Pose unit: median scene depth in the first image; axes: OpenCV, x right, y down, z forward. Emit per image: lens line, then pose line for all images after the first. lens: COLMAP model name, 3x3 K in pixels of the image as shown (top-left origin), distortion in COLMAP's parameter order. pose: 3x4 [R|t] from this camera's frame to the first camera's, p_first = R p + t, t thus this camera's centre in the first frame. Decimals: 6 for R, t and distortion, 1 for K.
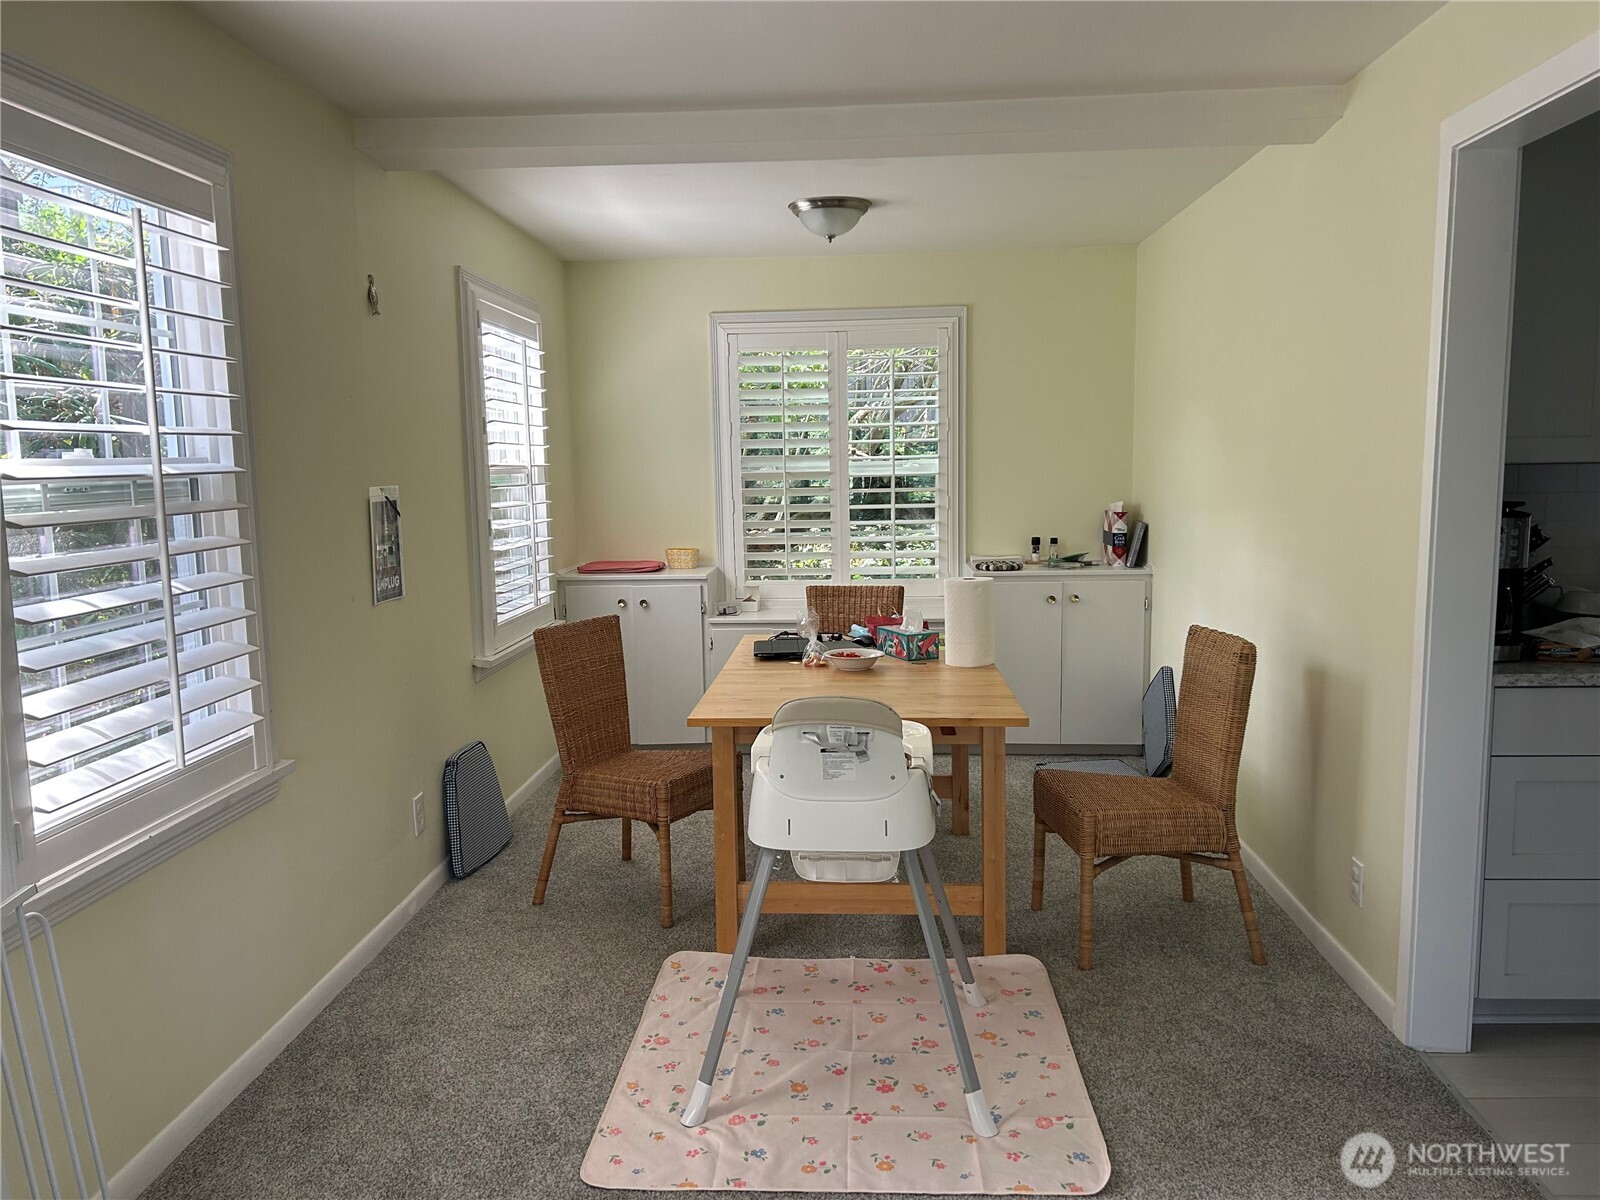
lens RADIAL K [[1196.0, 0, 800.0], [0, 1196.0, 604.0], [0, 0, 1]] dist [0.002300, 0.000804]
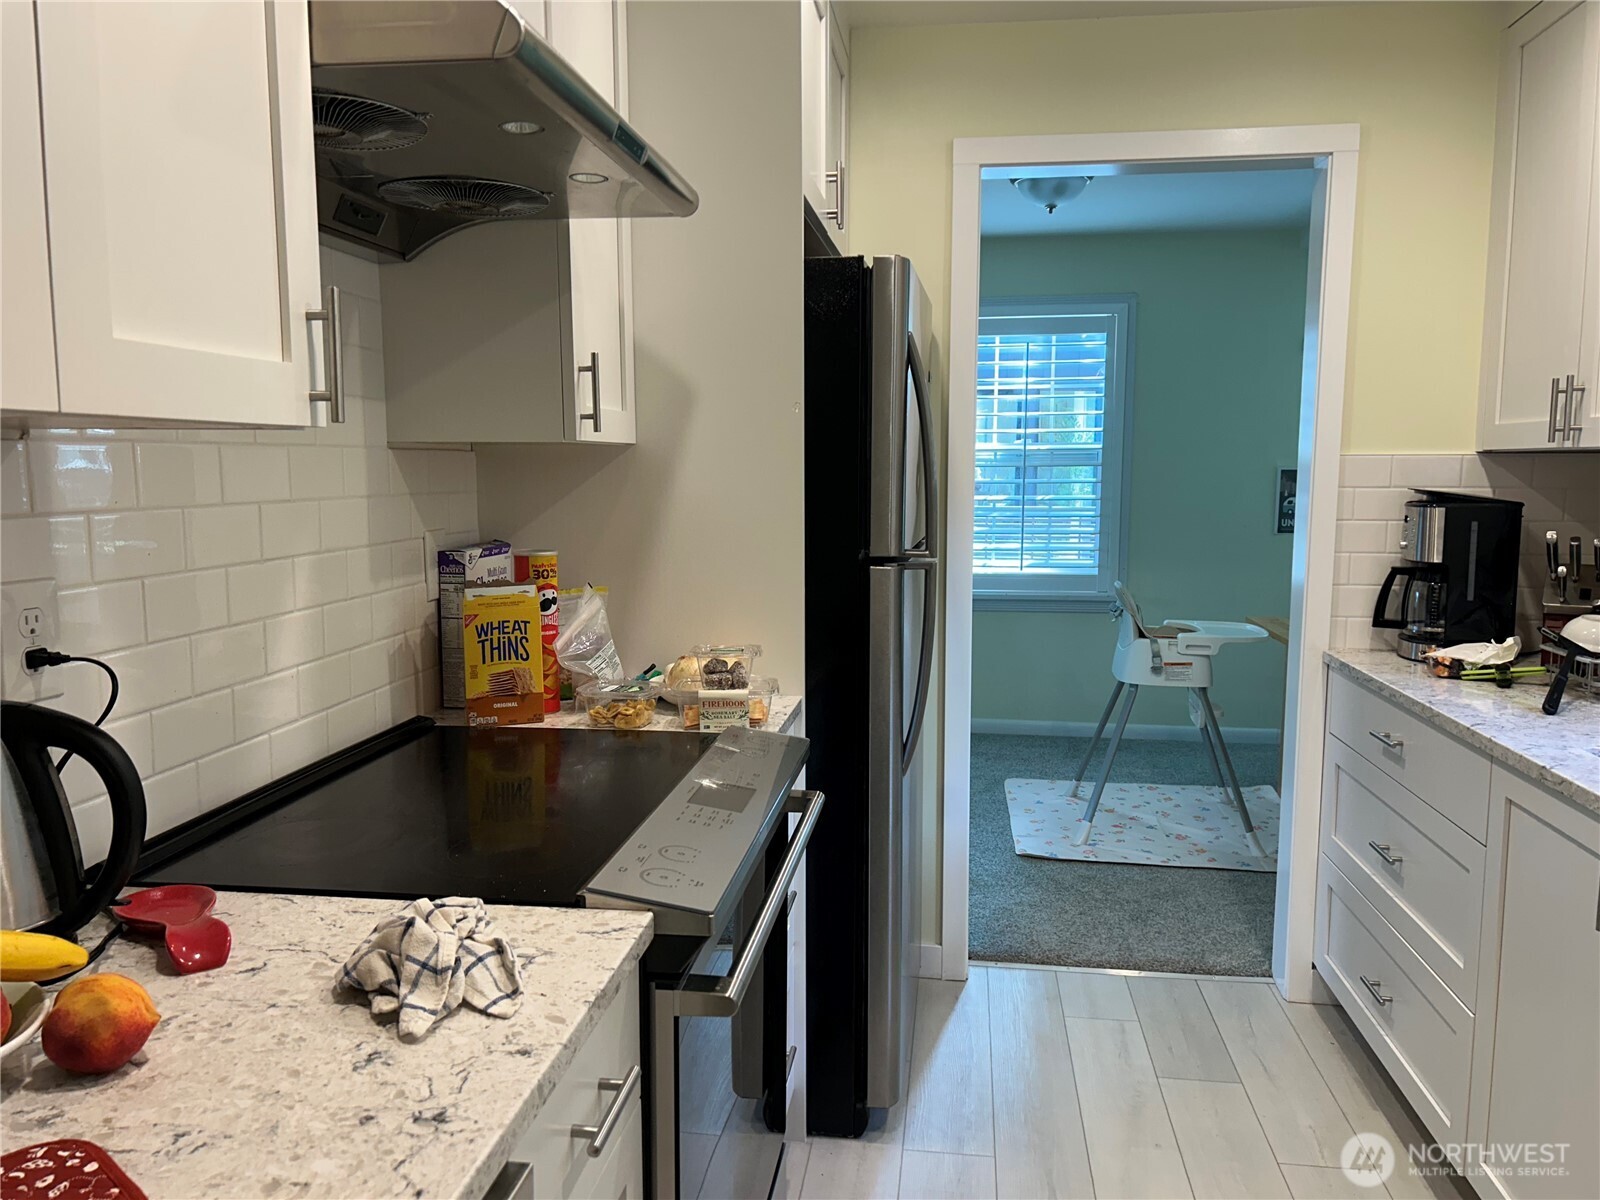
lens RADIAL K [[1196.0, 0, 797.7], [0, 1196.0, 600.5], [0, 0, 1]] dist [0.002300, 0.000804]
pose [[-0.079378, 0.128620, -0.988512, 1.693993], [-0.119985, 0.983199, 0.137564, -0.073907], [0.989597, 0.129526, -0.062612, 0.629375]]
